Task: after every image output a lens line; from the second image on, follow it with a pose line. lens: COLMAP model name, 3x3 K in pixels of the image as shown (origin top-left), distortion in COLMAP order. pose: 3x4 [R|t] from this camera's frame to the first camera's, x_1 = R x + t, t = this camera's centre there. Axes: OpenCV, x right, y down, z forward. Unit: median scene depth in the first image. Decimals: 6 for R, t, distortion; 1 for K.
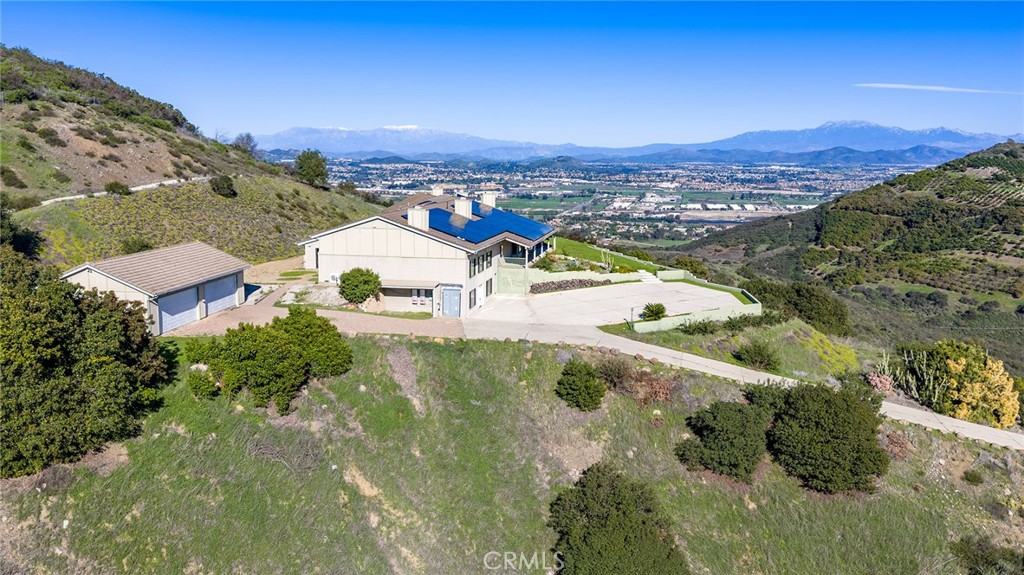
lens RADIAL K [[857.5, 0, 512.0], [0, 857.5, 287.5], [0, 0, 1]] dist [-0.005765, -0.011247]
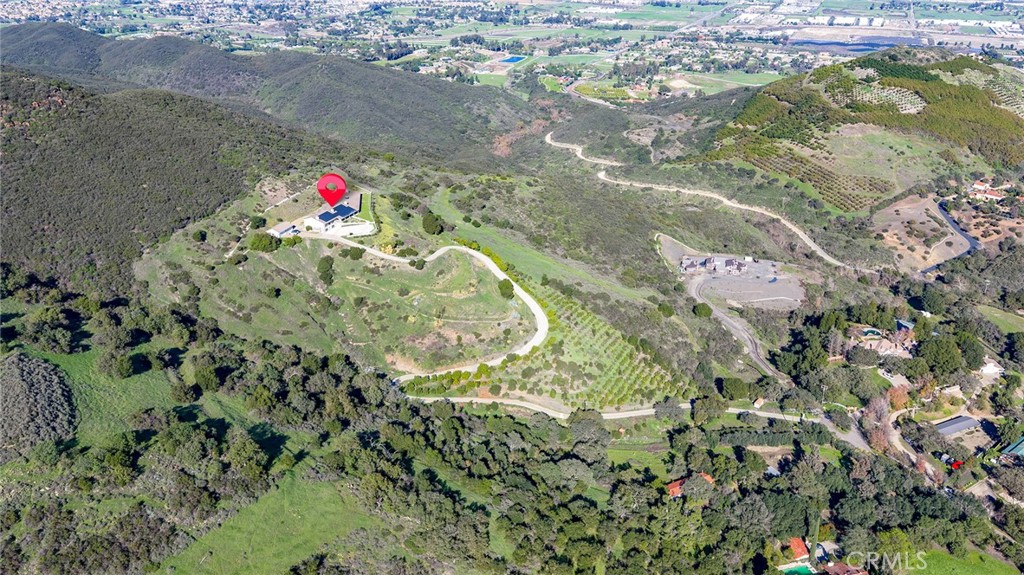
lens RADIAL K [[857.5, 0, 512.0], [0, 857.5, 287.5], [0, 0, 1]] dist [-0.005765, -0.011247]
pose [[0.982605, 0.066473, -0.173401, 0.251092], [-0.023049, 0.970176, 0.241304, -0.117236], [0.184270, -0.233110, 0.954832, -0.510968]]
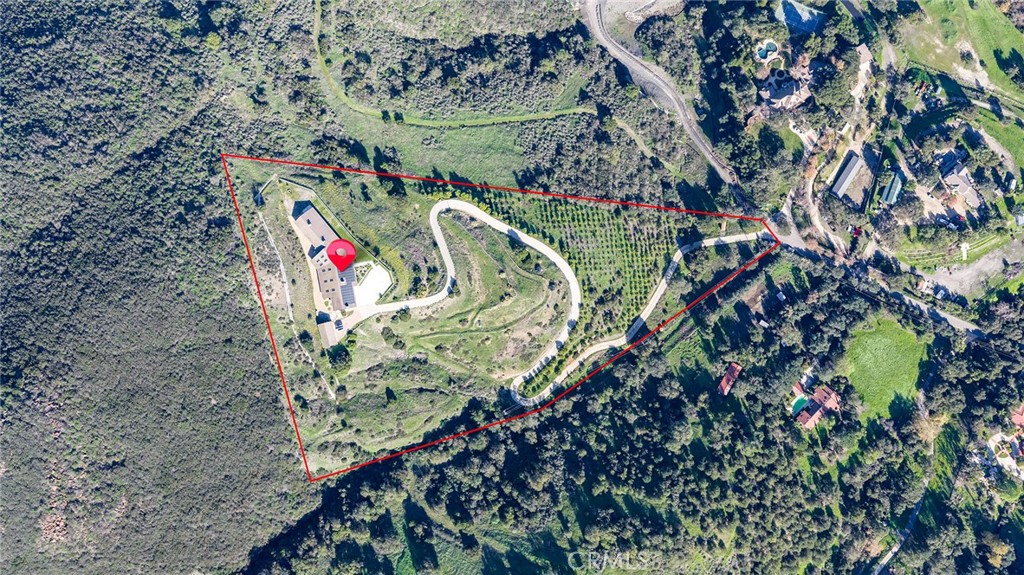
lens RADIAL K [[857.5, 0, 512.0], [0, 857.5, 287.5], [0, 0, 1]] dist [-0.005765, -0.011247]
pose [[0.933104, -0.358810, -0.023922, 0.136595], [0.062361, 0.095939, 0.993432, -0.692590], [-0.354159, -0.928467, 0.111897, -0.014587]]
